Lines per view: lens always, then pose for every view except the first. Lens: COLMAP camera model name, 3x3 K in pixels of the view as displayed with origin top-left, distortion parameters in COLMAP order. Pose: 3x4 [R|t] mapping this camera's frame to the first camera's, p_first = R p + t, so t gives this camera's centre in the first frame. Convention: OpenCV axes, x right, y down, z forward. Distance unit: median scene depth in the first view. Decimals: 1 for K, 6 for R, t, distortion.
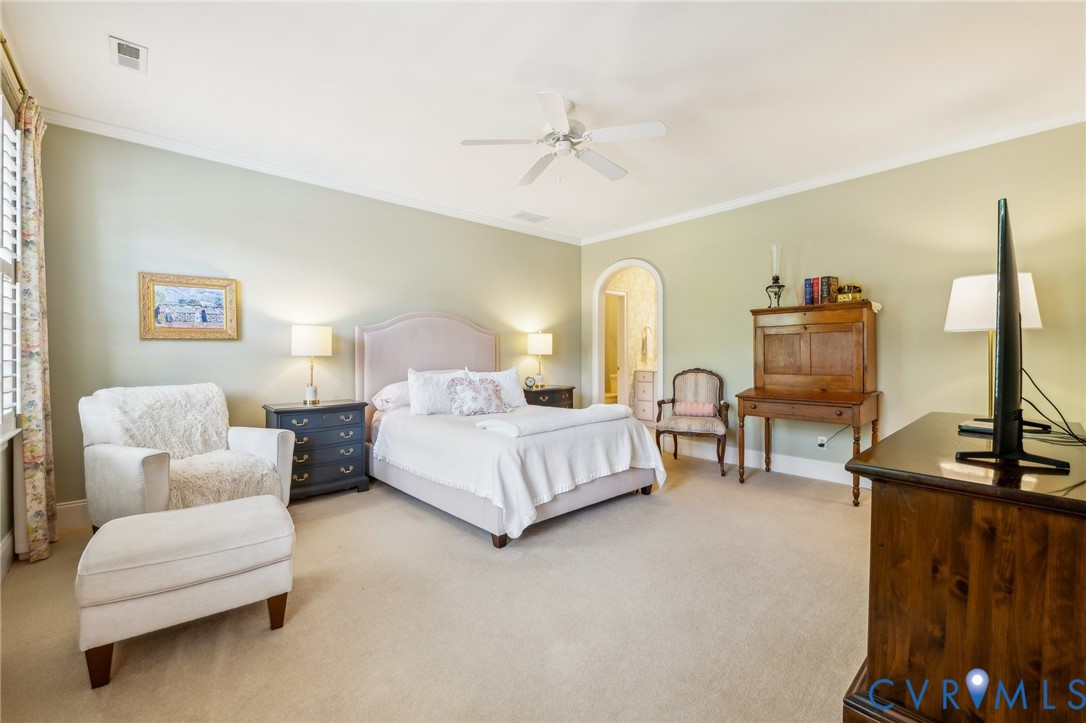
lens RADIAL K [[445.8, 0, 535.8], [0, 445.8, 359.4], [0, 0, 1]] dist [0.001279, 0.000020]
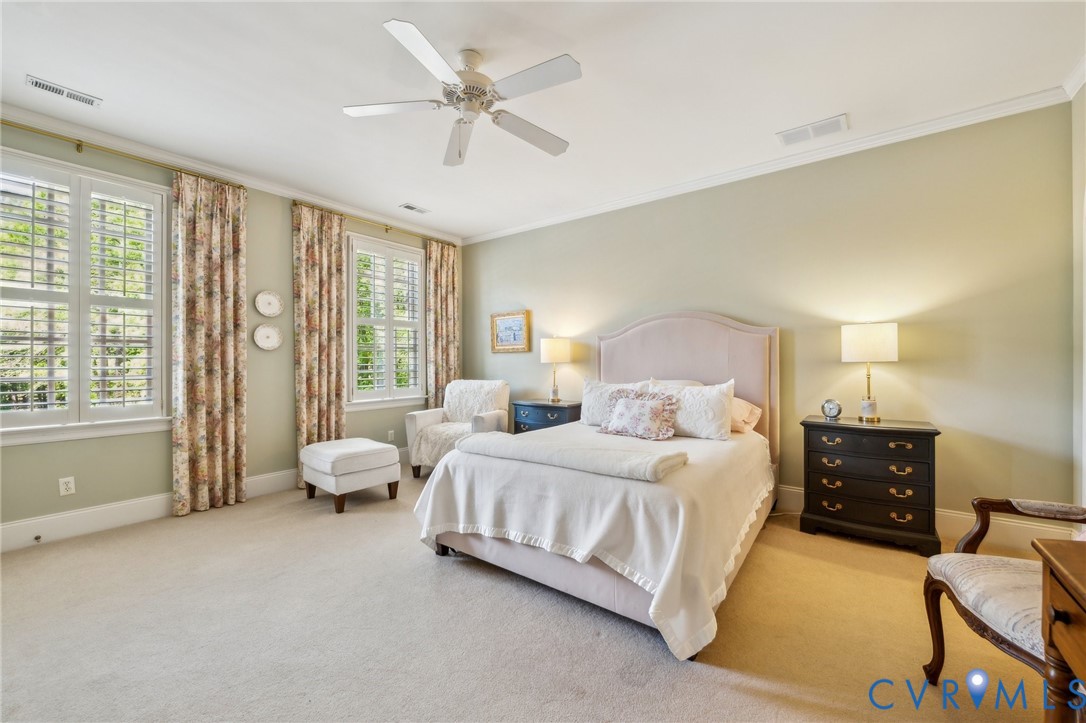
lens RADIAL K [[433.9, 0, 538.9], [0, 433.9, 360.5], [0, 0, 1]] dist [0.003564, 0.000235]
pose [[0.183418, -0.001926, -0.983033, 0.745414], [-0.017449, 0.999834, -0.005214, -0.009765], [0.982880, 0.018109, 0.183354, 0.839655]]
